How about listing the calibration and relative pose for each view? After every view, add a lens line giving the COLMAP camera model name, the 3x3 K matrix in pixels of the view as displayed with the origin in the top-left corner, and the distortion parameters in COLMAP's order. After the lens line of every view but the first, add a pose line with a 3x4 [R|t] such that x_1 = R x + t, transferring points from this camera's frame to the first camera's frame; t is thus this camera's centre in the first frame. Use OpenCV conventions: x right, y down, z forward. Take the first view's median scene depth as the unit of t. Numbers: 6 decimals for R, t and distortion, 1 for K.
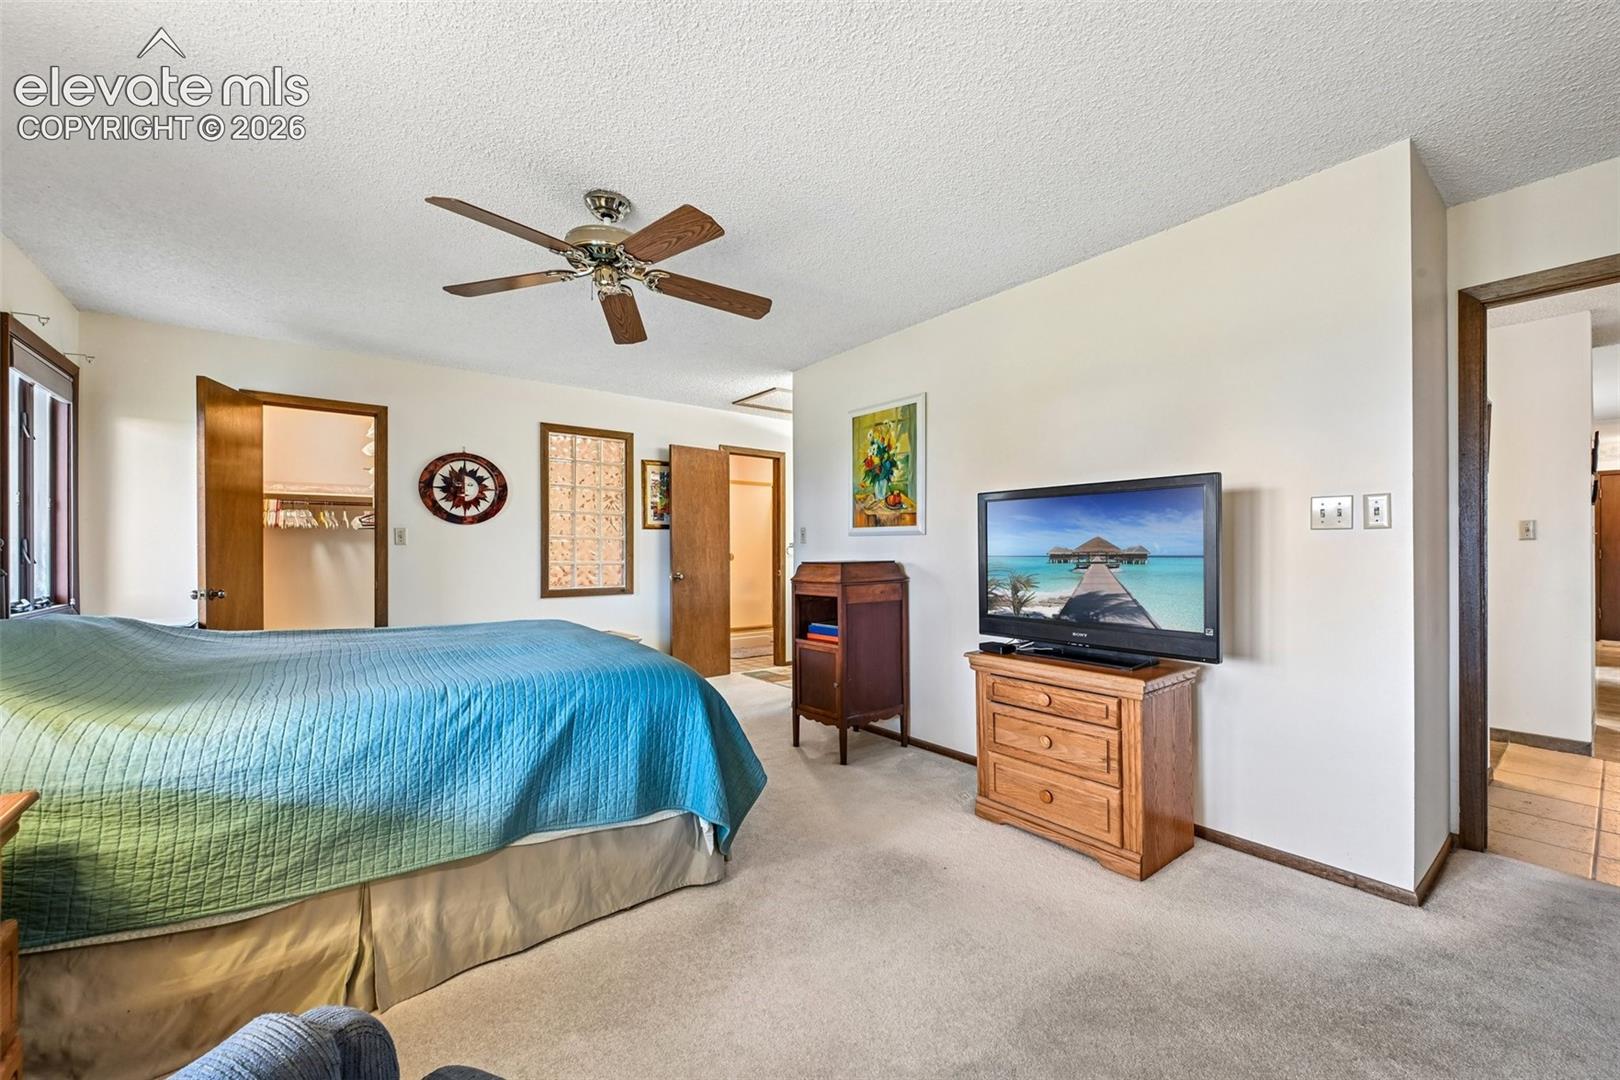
lens RADIAL K [[633.1, 0, 836.9], [0, 633.1, 546.0], [0, 0, 1]] dist [-0.001869, 0.000679]
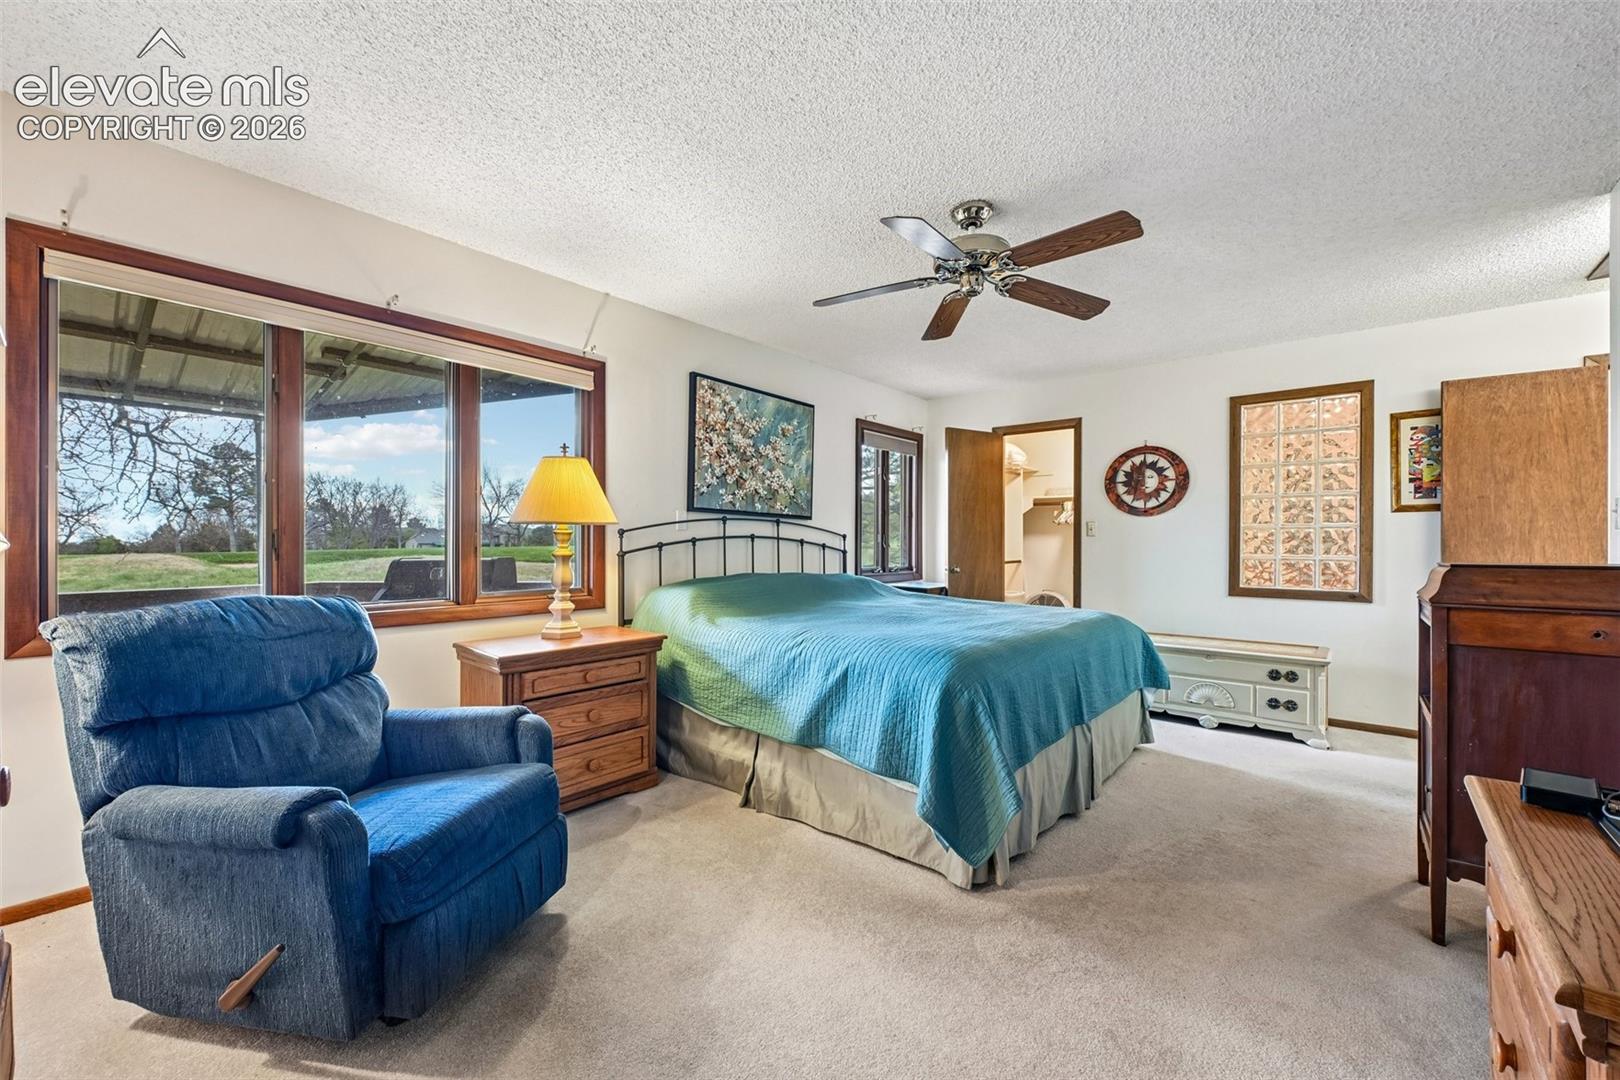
lens RADIAL K [[633.1, 0, 802.2], [0, 633.1, 540.6], [0, 0, 1]] dist [-0.001869, 0.000679]
pose [[0.174725, 0.000793, -0.984617, 0.326713], [0.002522, 0.999996, 0.001253, 0.002916], [0.984614, -0.002702, 0.174723, 0.277368]]
